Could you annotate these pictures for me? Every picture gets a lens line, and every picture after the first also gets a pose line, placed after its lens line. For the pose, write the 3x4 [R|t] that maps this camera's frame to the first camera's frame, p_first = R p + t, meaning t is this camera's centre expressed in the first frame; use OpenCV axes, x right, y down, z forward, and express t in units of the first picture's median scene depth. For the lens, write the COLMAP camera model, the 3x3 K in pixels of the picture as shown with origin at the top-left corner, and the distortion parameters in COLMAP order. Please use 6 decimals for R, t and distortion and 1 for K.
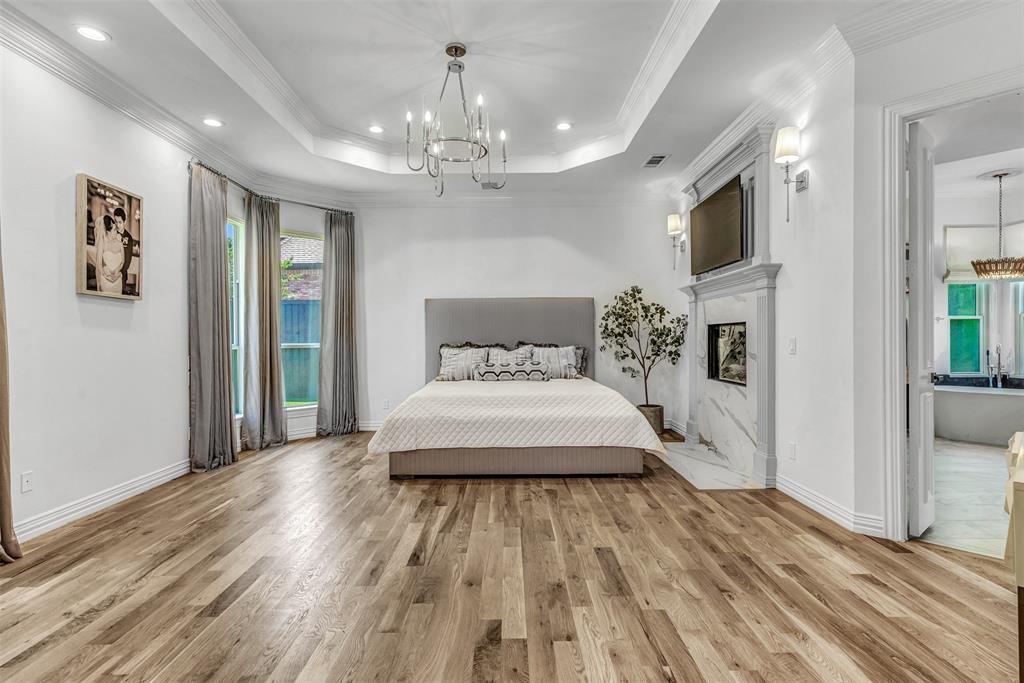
lens RADIAL K [[520.0, 0, 521.4], [0, 520.0, 342.9], [0, 0, 1]] dist [0.000772, 0.005353]
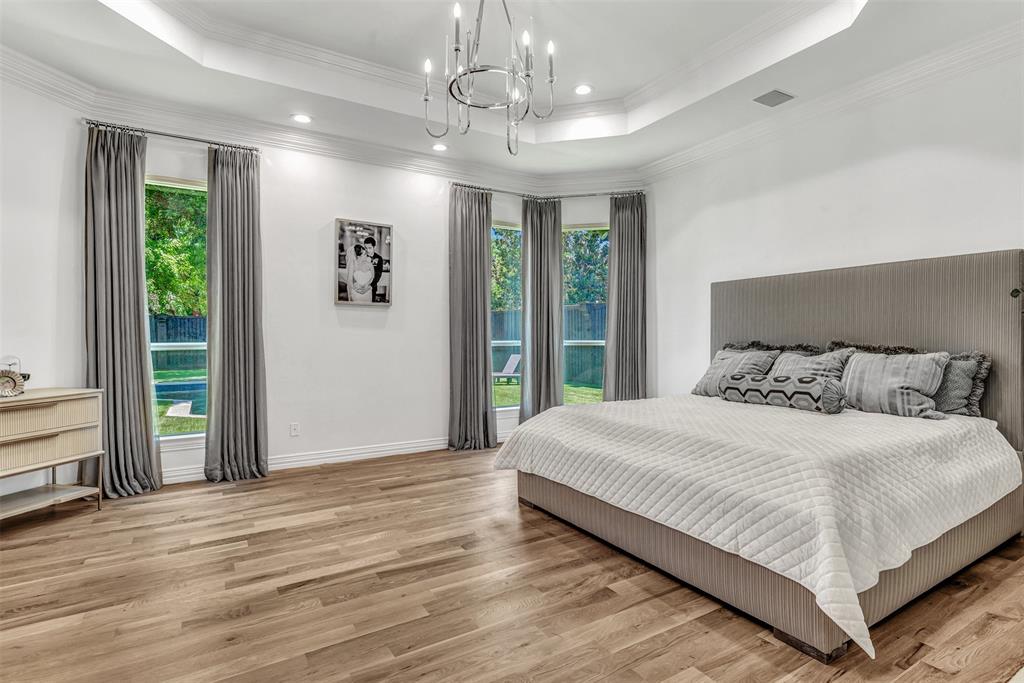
lens RADIAL K [[520.0, 0, 503.2], [0, 520.0, 338.3], [0, 0, 1]] dist [0.000772, 0.005353]
pose [[0.490968, 0.007686, -0.871144, 0.543804], [-0.008623, 0.999955, 0.003963, -0.009624], [0.871135, 0.005567, 0.491012, 0.637102]]
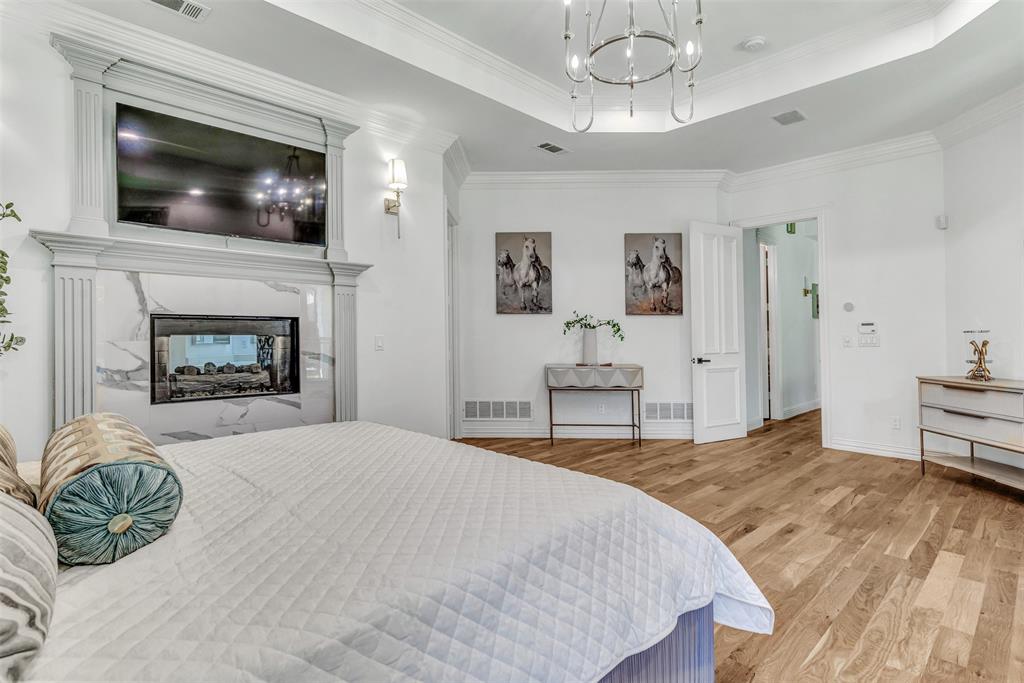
lens RADIAL K [[520.0, 0, 514.1], [0, 520.0, 334.7], [0, 0, 1]] dist [0.000772, 0.005353]
pose [[-0.683733, 0.007999, 0.729688, -0.499575], [0.014282, 0.999895, 0.002422, -0.009764], [-0.729592, 0.012077, -0.683776, 1.564383]]
